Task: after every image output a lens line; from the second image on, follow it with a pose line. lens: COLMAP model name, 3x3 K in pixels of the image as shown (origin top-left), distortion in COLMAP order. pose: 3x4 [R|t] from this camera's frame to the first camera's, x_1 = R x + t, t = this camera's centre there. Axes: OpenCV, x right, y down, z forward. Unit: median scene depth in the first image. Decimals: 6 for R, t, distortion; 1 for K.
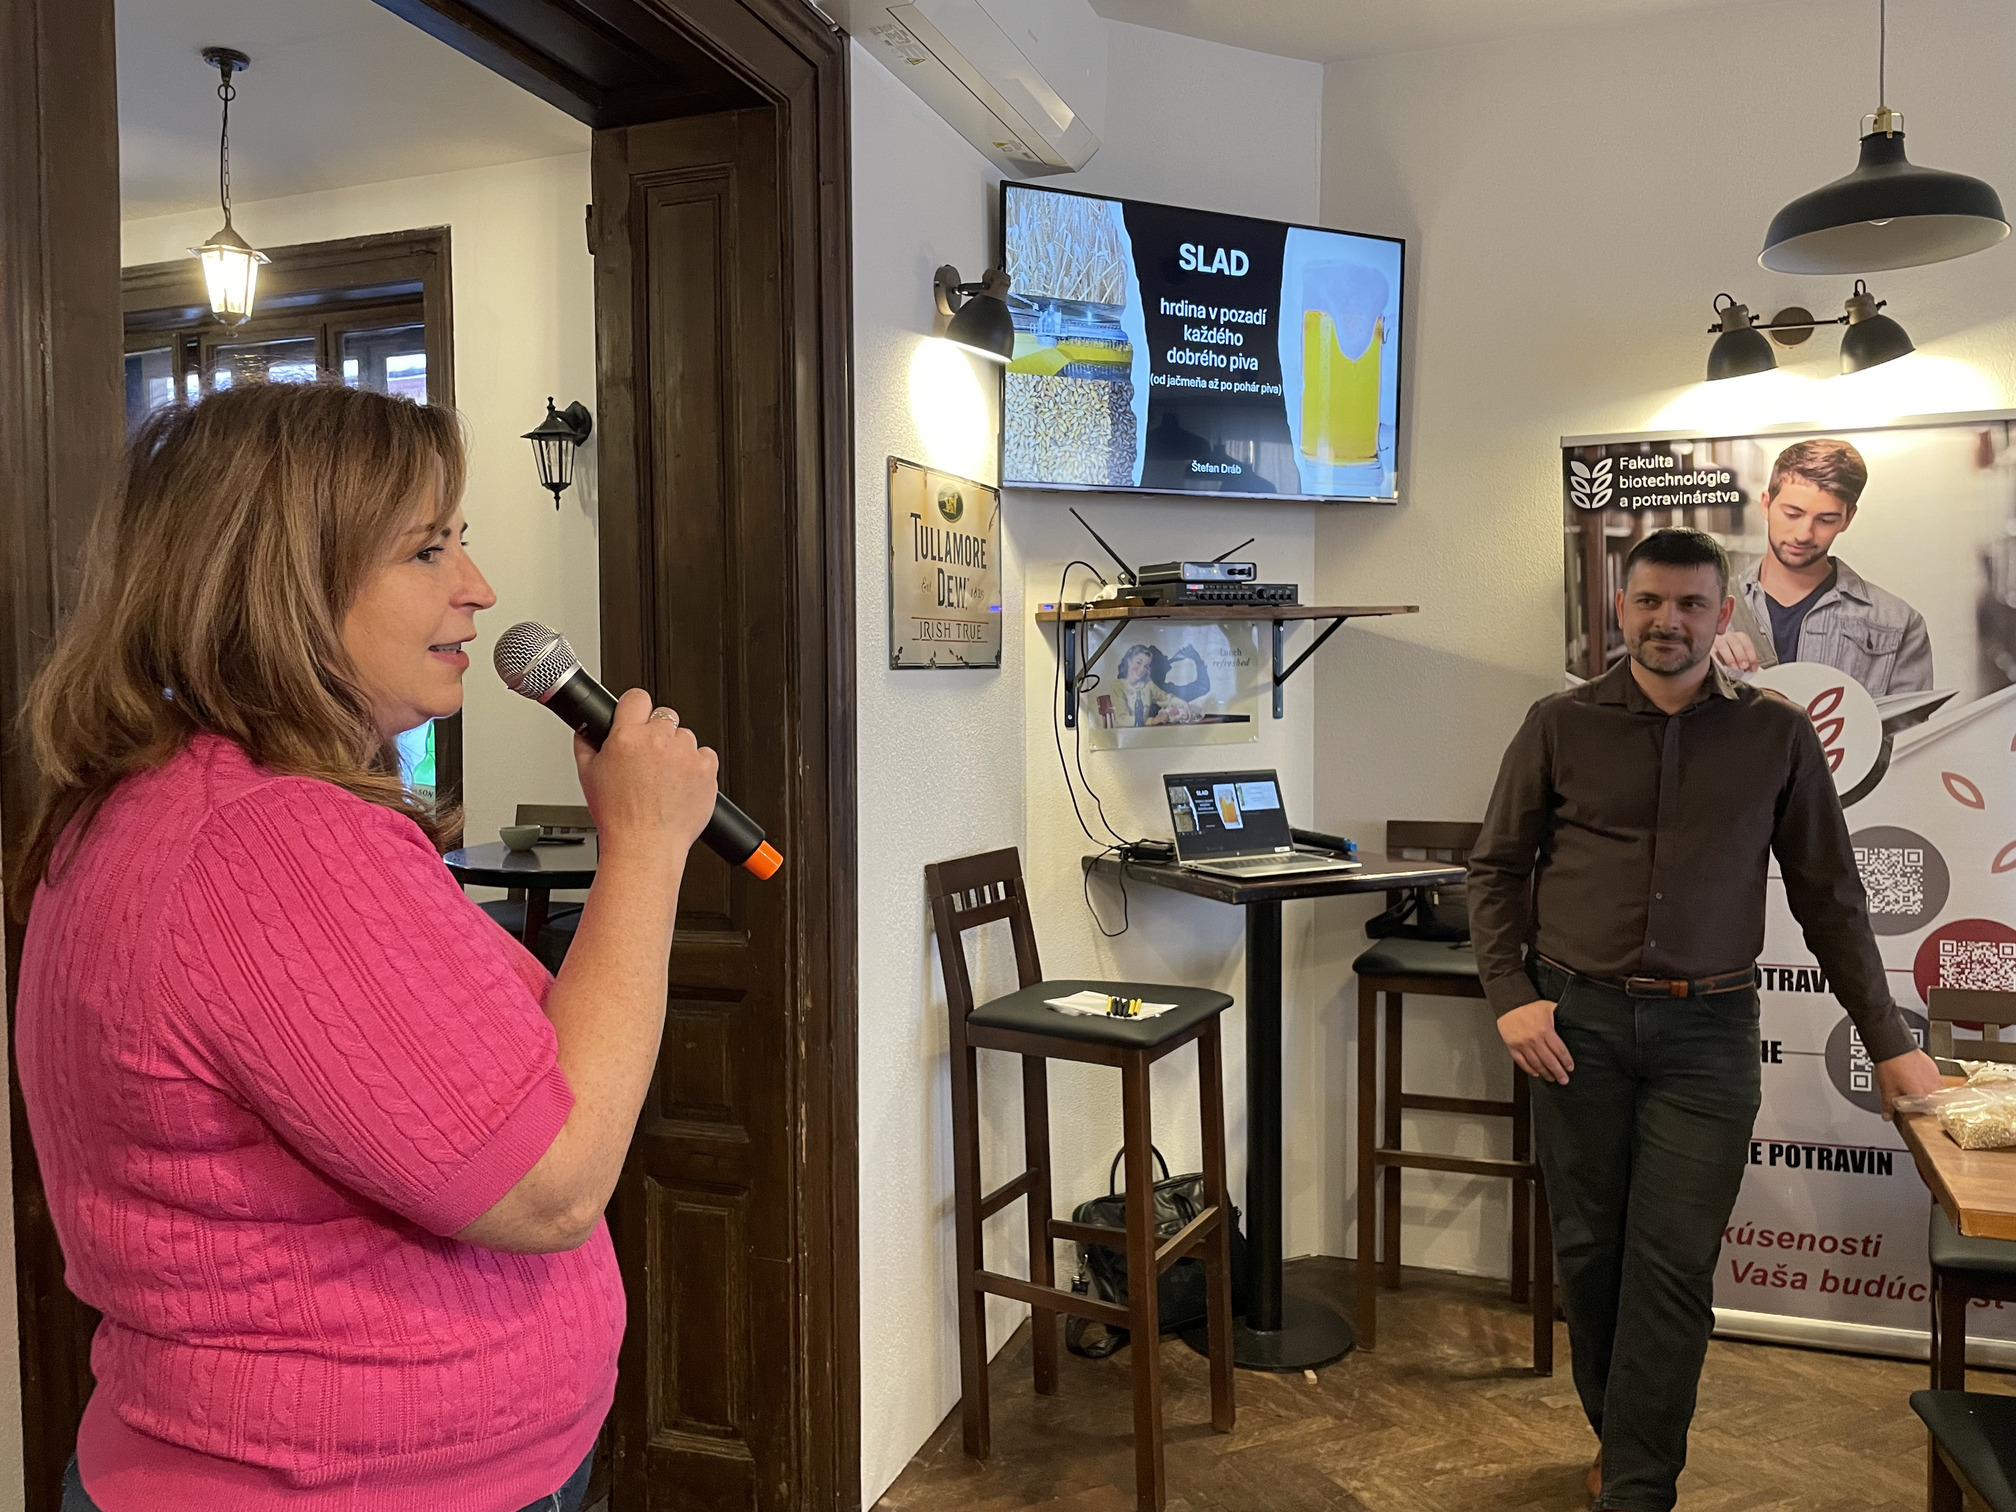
lens RADIAL K [[1521.9, 0, 1003.5], [0, 1521.9, 725.0], [0, 0, 1]] dist [0.077083, -0.094853]
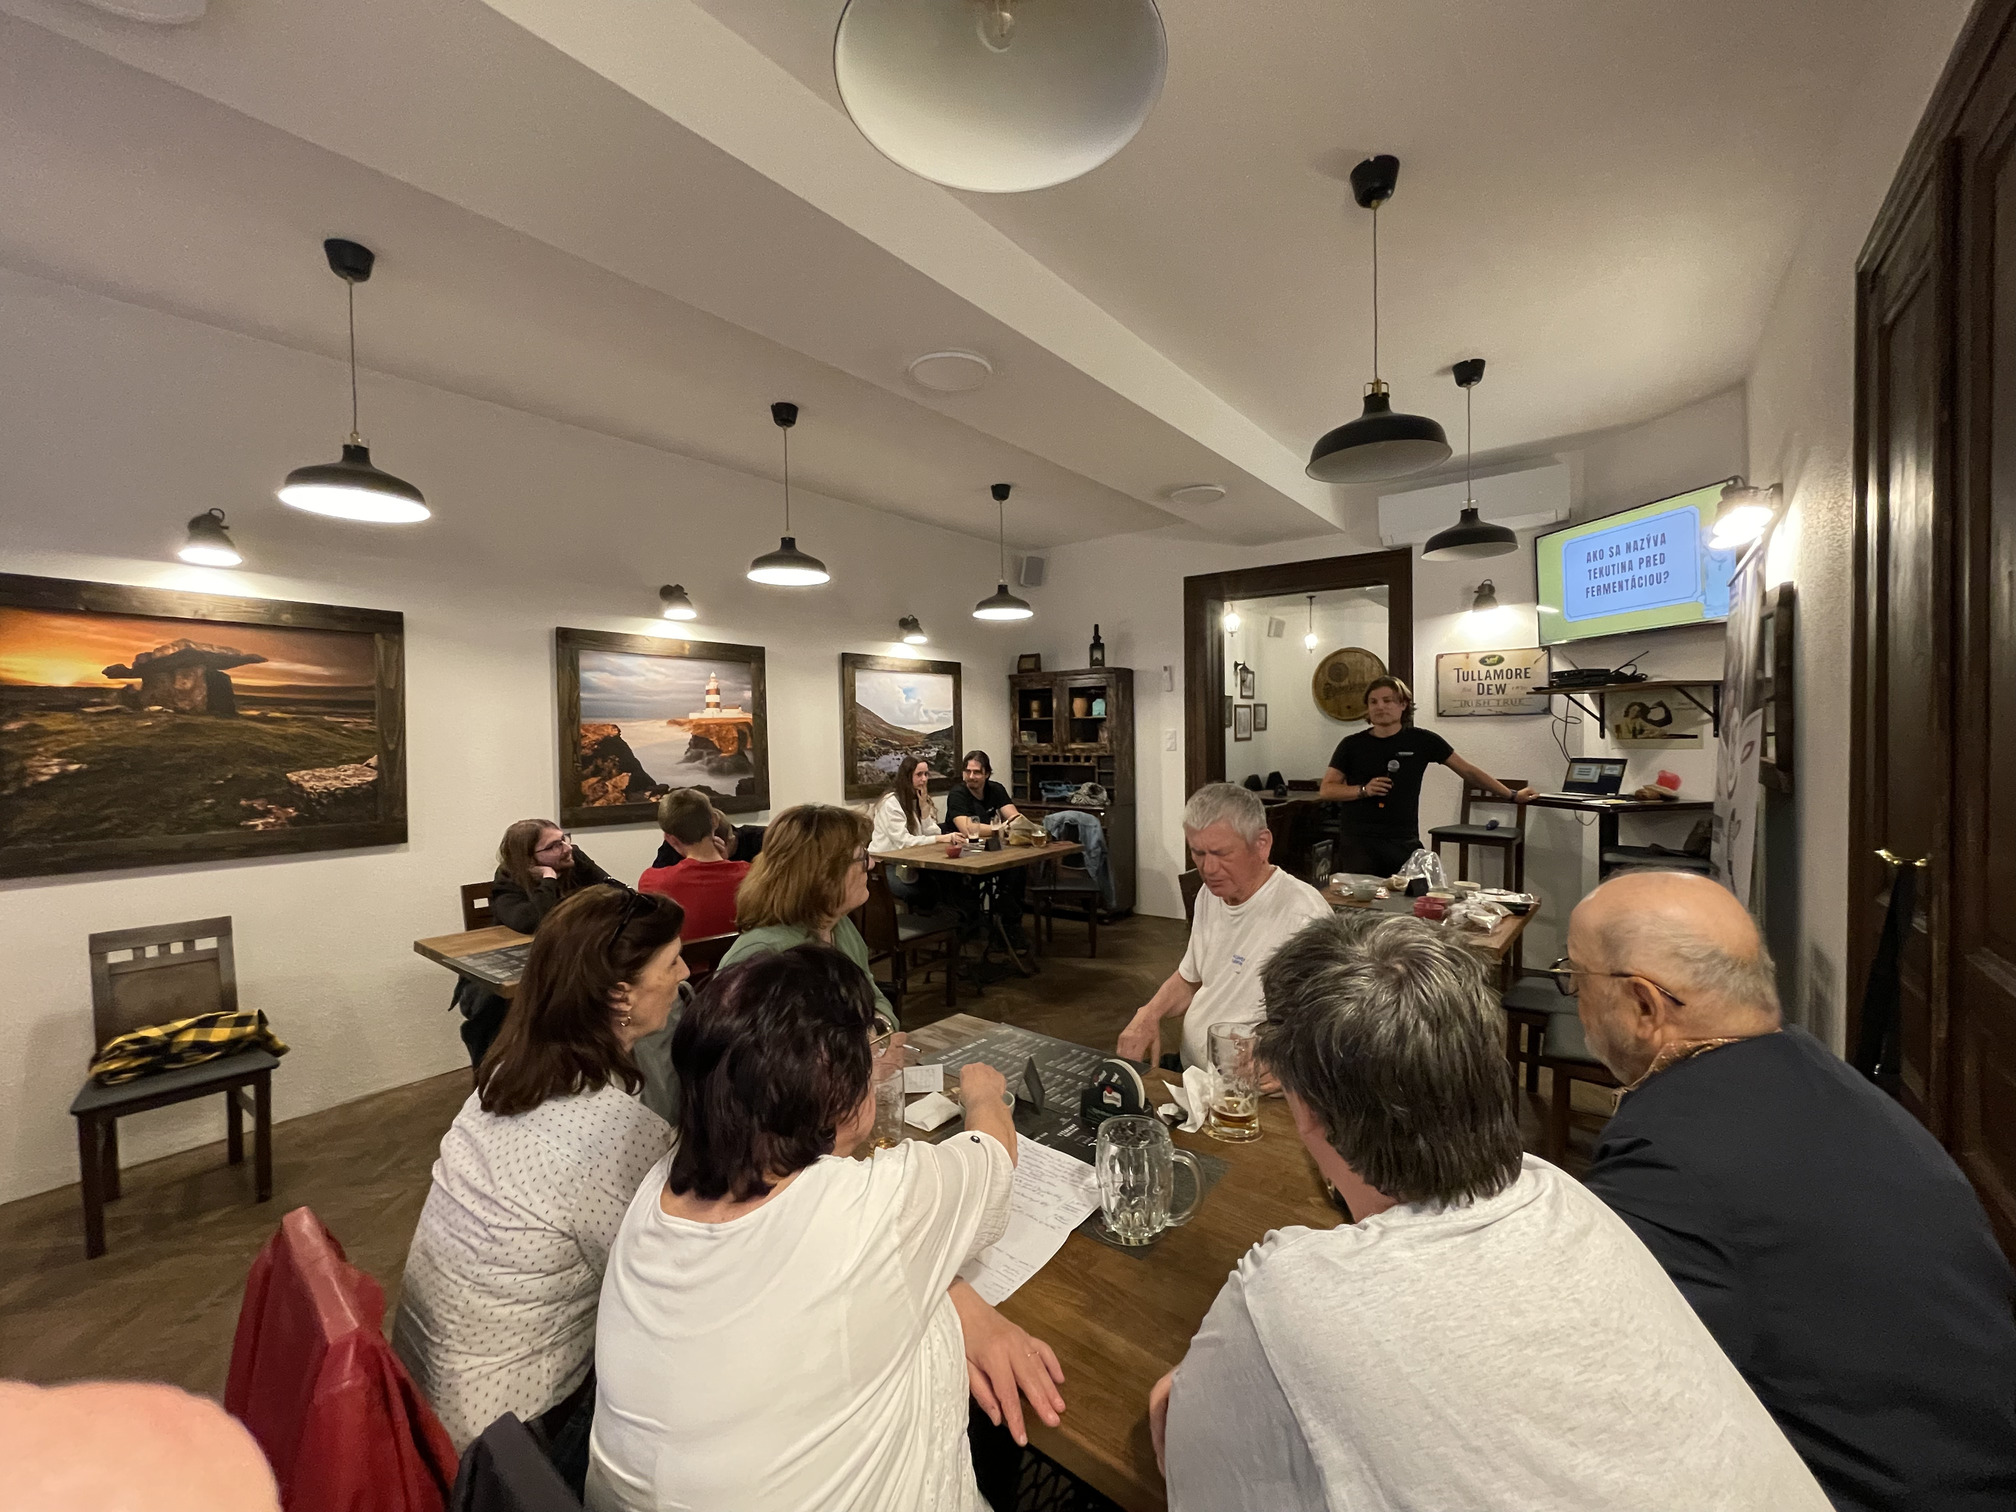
lens RADIAL K [[813.0, 0, 1007.4], [0, 813.0, 756.3], [0, 0, 1]] dist [-0.004130, -0.000413]
pose [[-0.309453, 0.042489, -0.949965, 1.591402], [-0.011982, 0.998748, 0.048574, -0.020961], [0.950839, 0.026414, -0.308556, 0.528842]]
